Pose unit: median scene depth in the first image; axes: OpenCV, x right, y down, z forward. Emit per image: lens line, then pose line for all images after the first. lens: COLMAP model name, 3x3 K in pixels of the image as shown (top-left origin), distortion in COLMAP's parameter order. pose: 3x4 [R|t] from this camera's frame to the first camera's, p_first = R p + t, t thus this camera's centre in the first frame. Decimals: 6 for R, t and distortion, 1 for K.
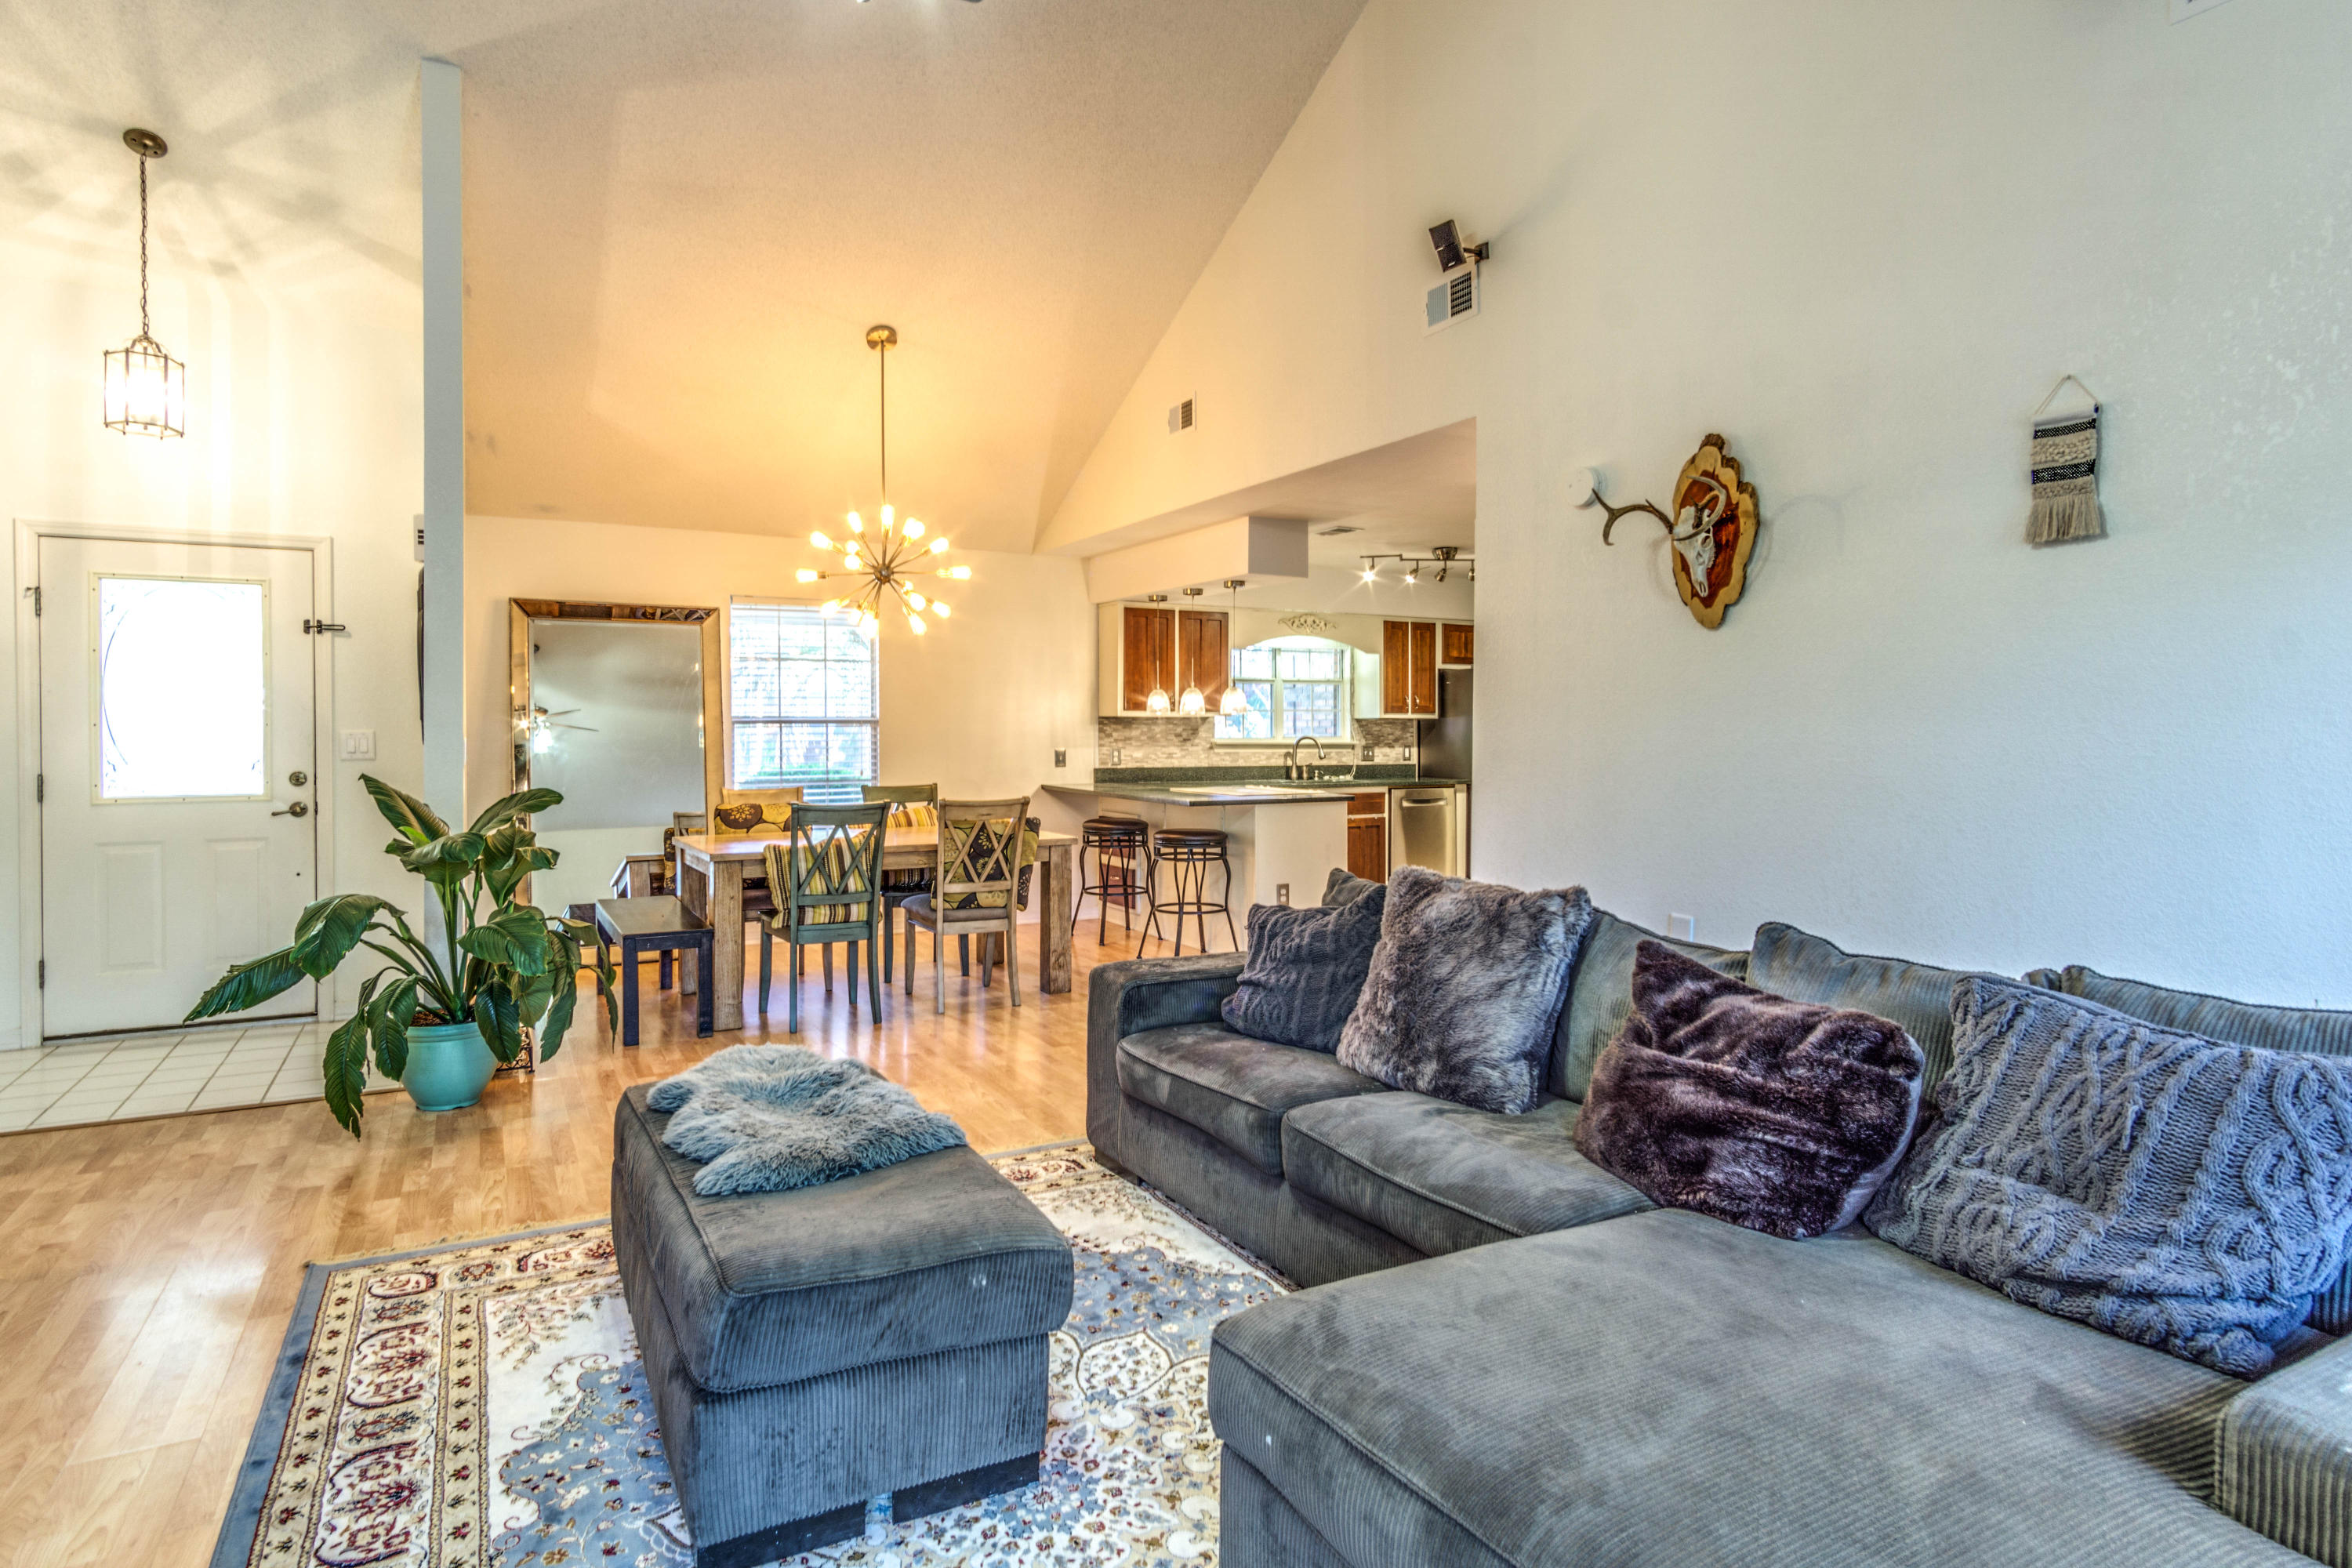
lens RADIAL K [[1242.1, 0, 1128.2], [0, 1242.1, 757.7], [0, 0, 1]] dist [0.000741, 0.000022]
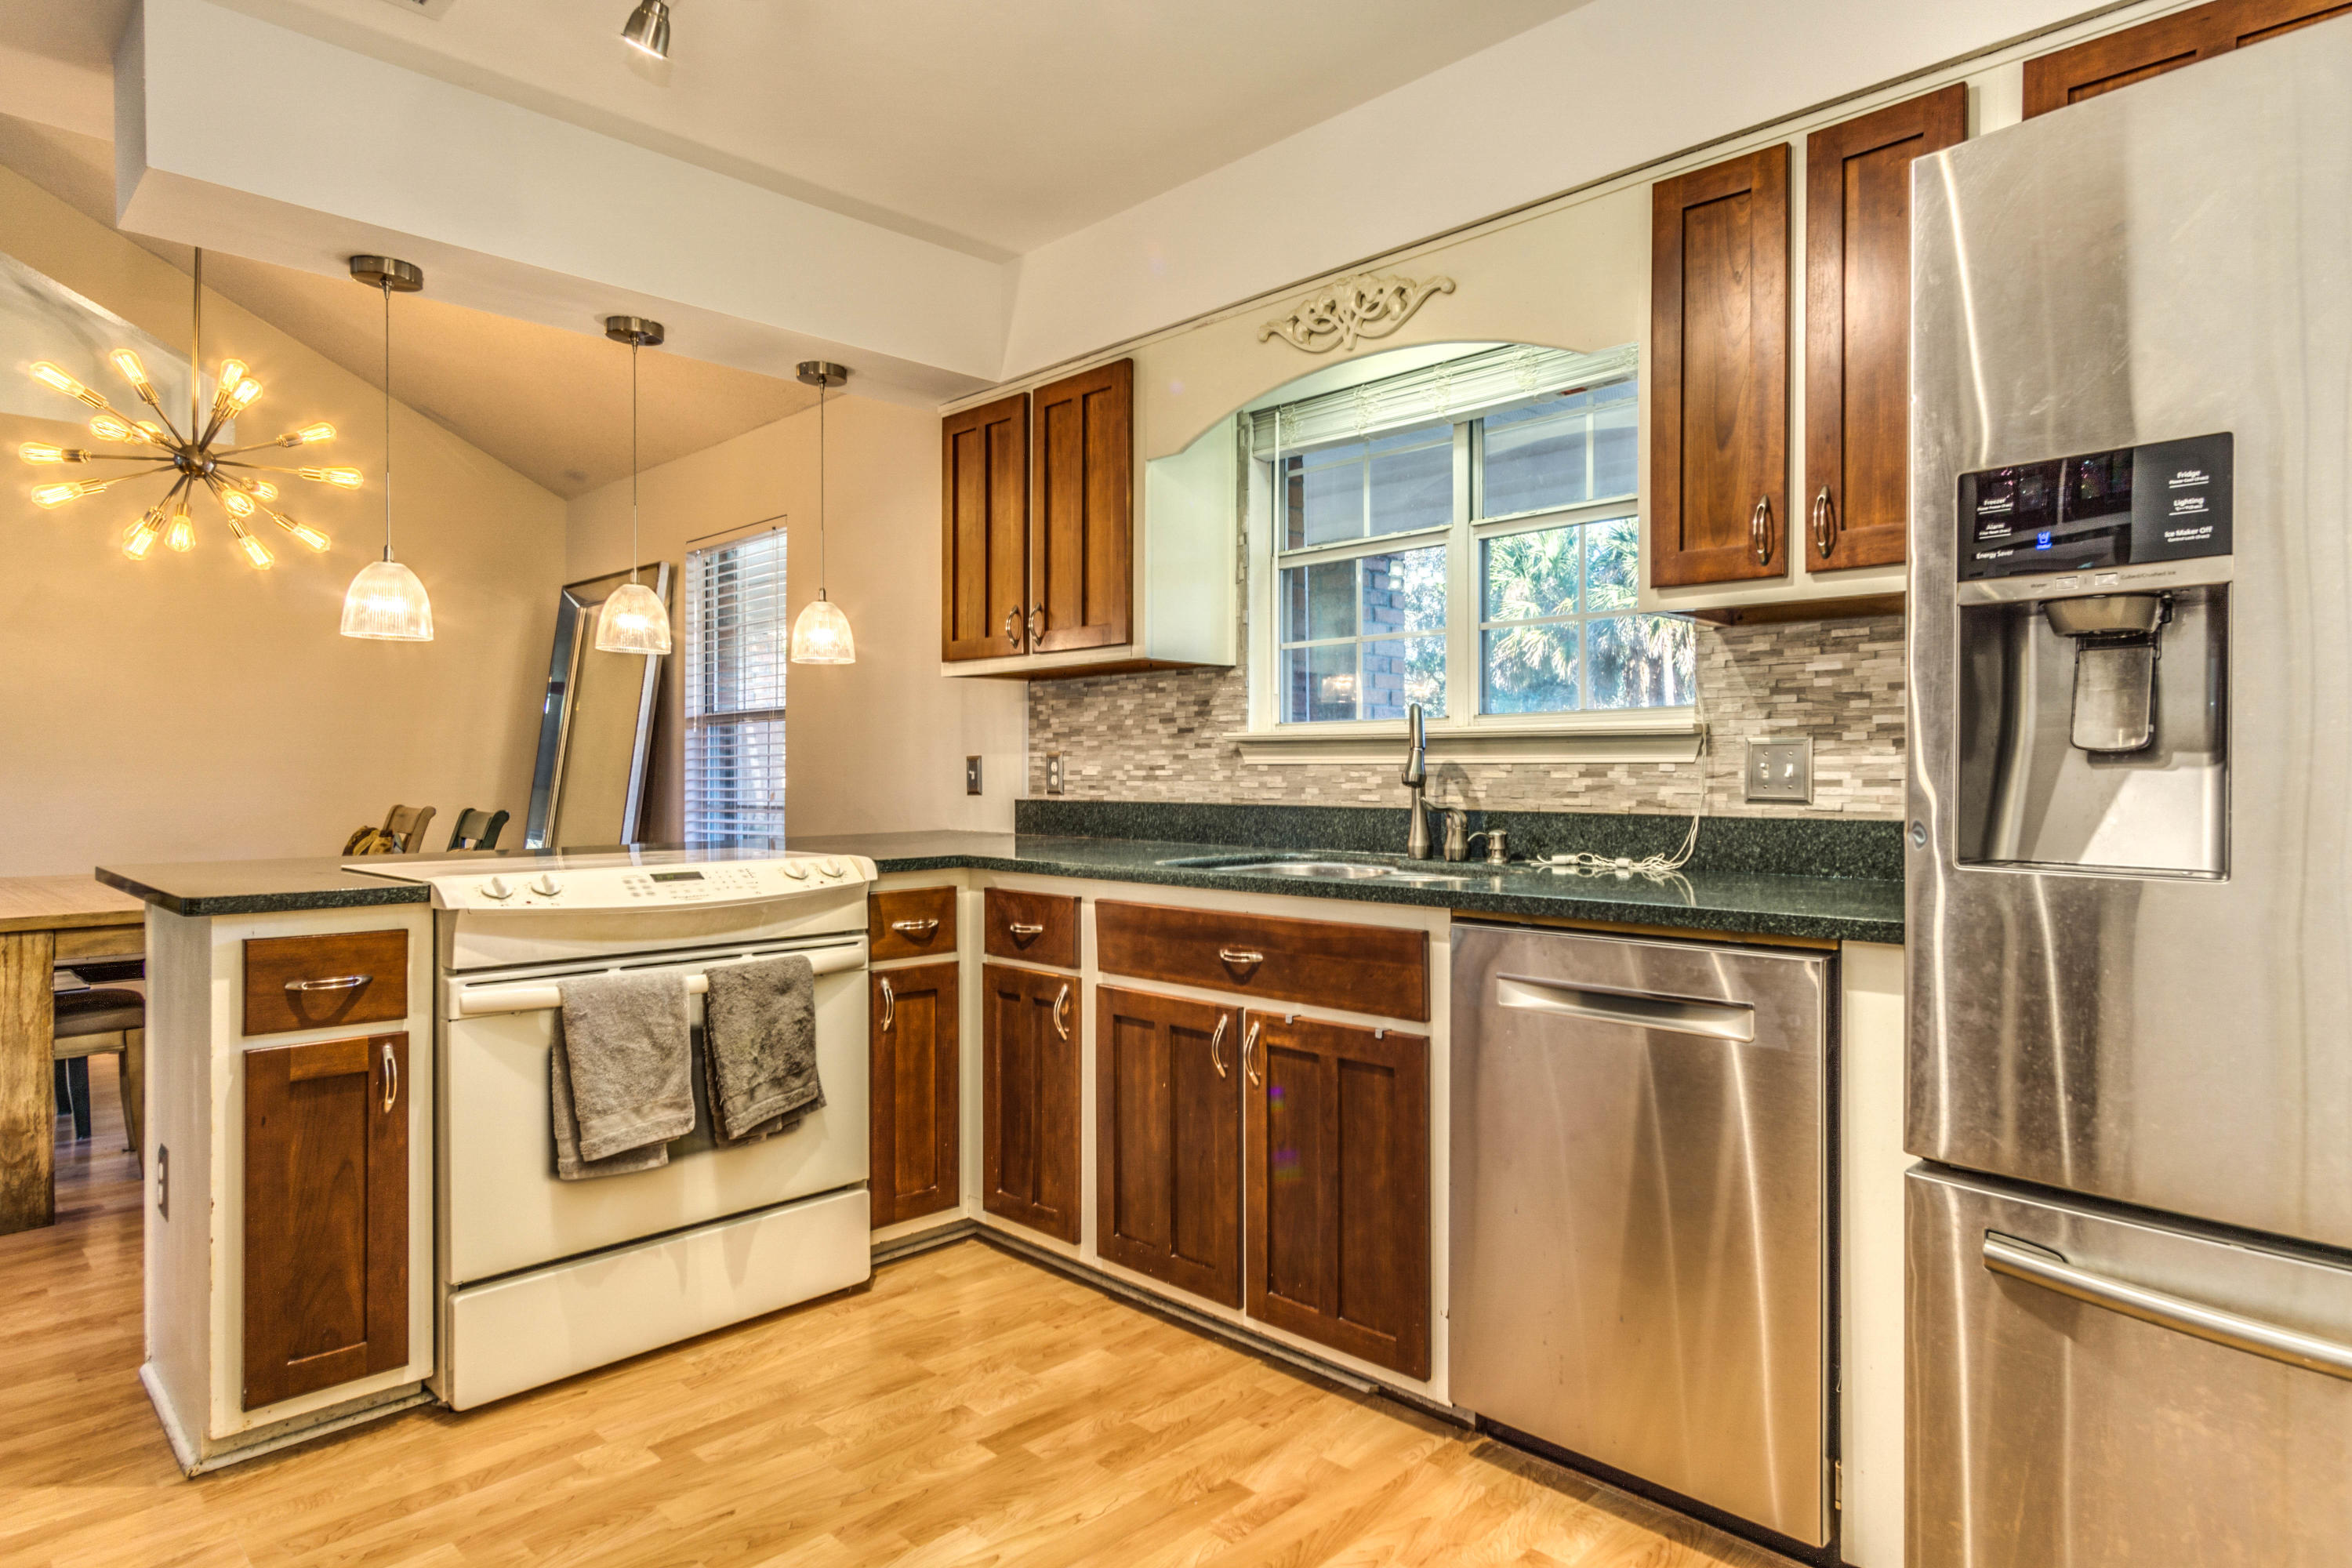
lens RADIAL K [[1306.0, 0, 1397.1], [0, 1306.0, 776.8], [0, 0, 1]] dist [0.003213, 0.000465]
pose [[0.375397, 0.004507, -0.926853, 0.410799], [-0.014398, 0.999896, -0.000970, -0.000986], [0.926752, 0.013709, 0.375423, 0.861795]]
